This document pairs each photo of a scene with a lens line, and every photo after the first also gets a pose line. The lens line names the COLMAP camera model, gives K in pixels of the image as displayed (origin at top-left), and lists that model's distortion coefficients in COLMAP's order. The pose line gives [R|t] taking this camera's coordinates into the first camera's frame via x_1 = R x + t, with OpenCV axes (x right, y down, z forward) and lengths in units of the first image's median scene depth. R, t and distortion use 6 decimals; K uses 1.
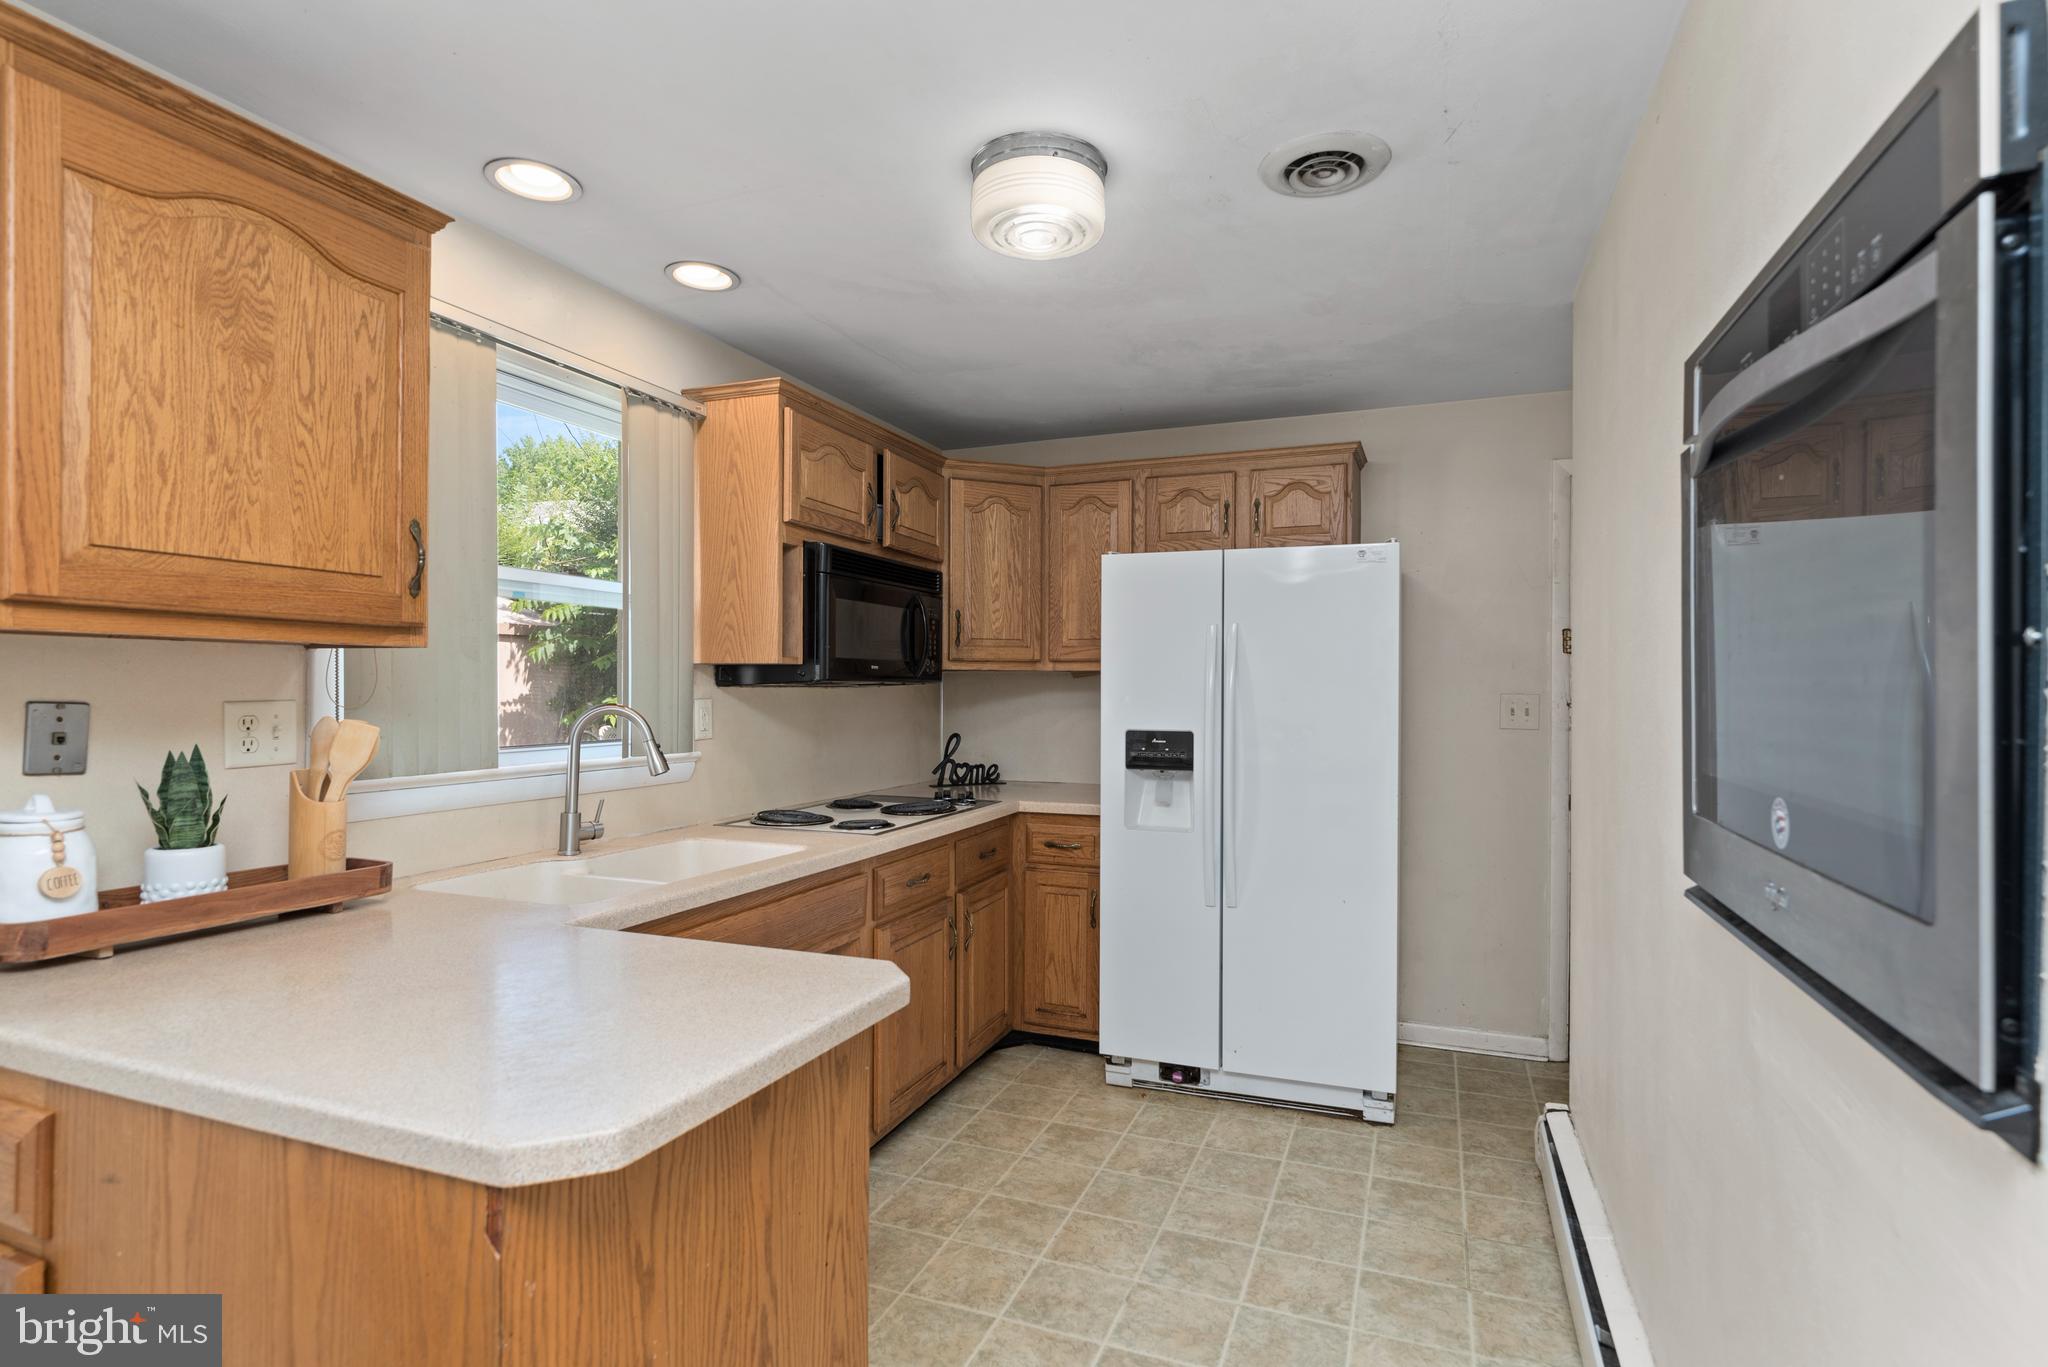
lens RADIAL K [[1007.7, 0, 1058.9], [0, 1007.7, 690.2], [0, 0, 1]] dist [0.002590, -0.000229]
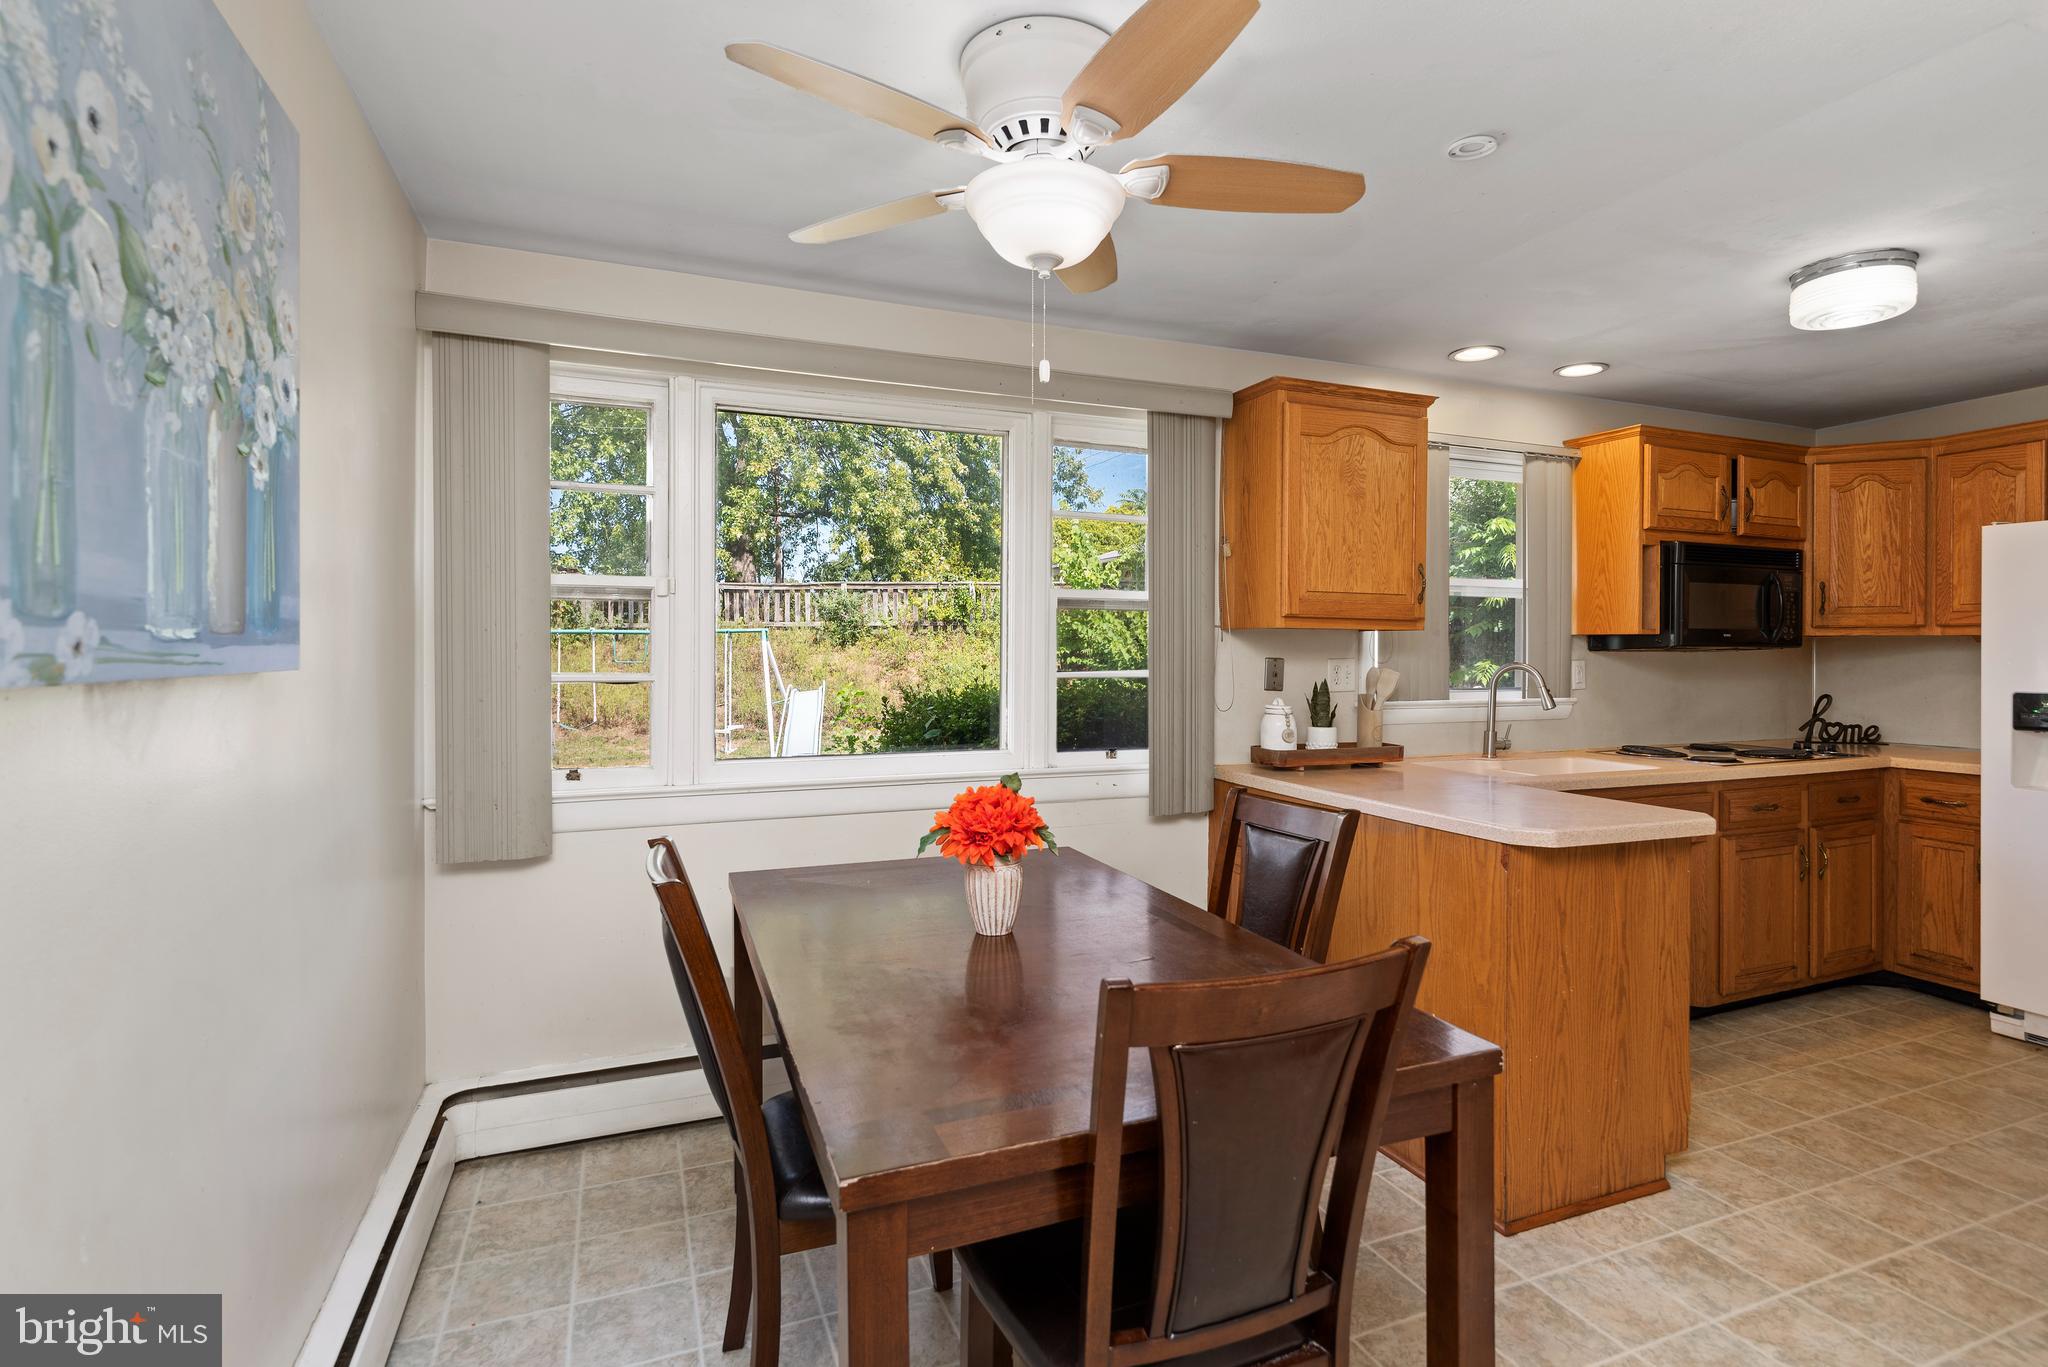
lens RADIAL K [[1003.1, 0, 1041.1], [0, 1003.1, 655.7], [0, 0, 1]] dist [0.000632, 0.000218]
pose [[0.683406, 0.002430, -0.730034, 0.147081], [-0.001824, 0.999997, 0.001621, 0.001831], [0.730036, 0.000224, 0.683409, -0.475088]]
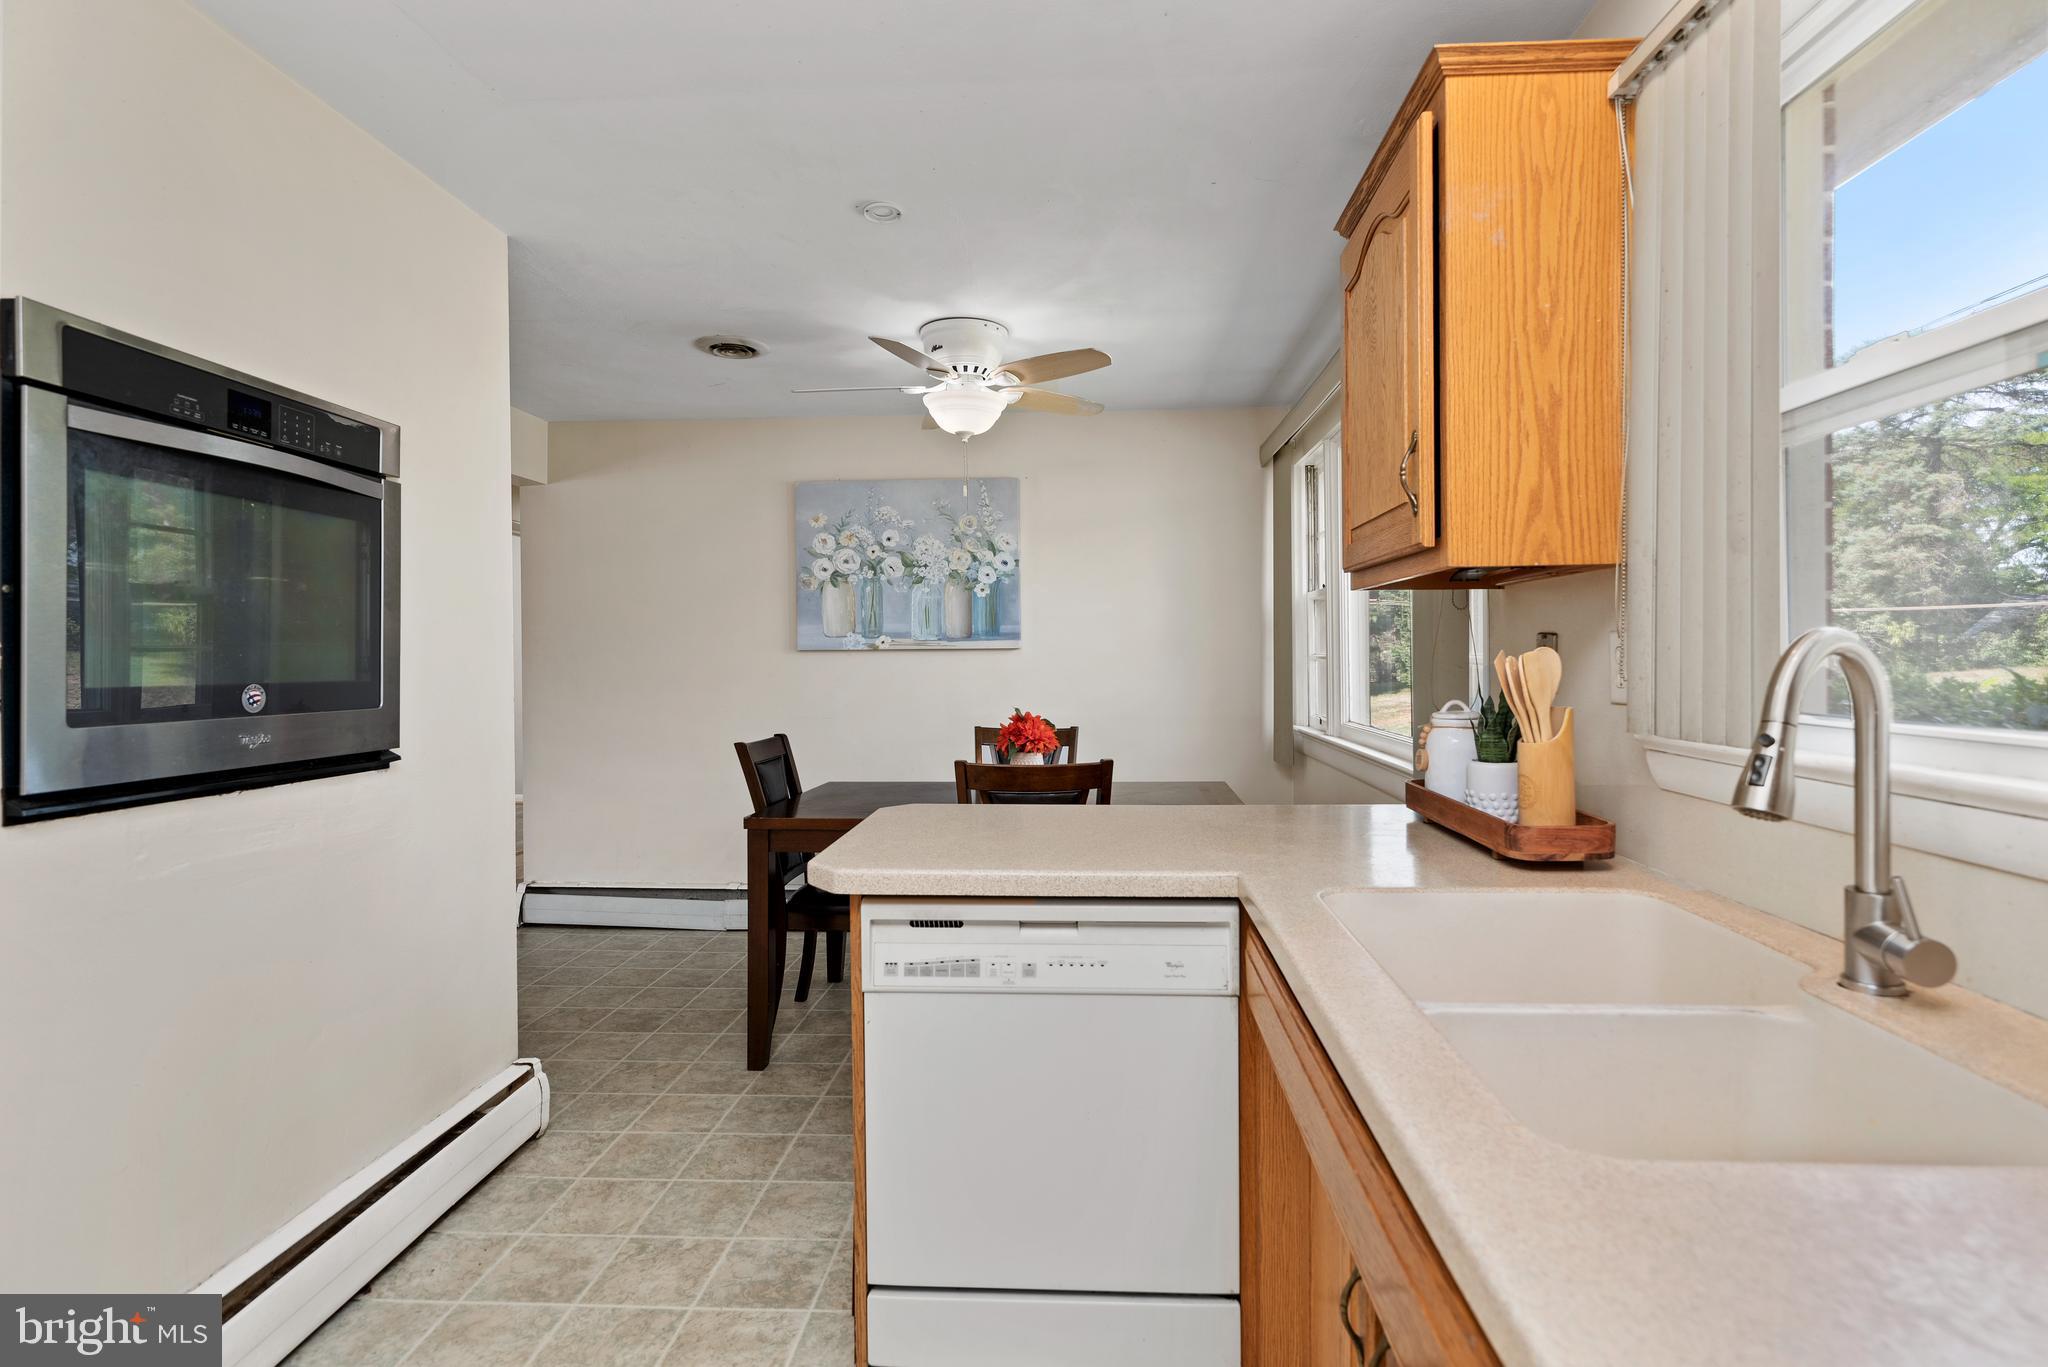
lens RADIAL K [[1003.1, 0, 1041.1], [0, 1003.1, 655.7], [0, 0, 1]] dist [0.000632, 0.000218]
pose [[-0.954756, 0.001752, -0.297384, -0.026726], [0.001625, 0.999998, 0.000675, 0.020049], [0.297385, 0.000161, -0.954758, 1.037067]]
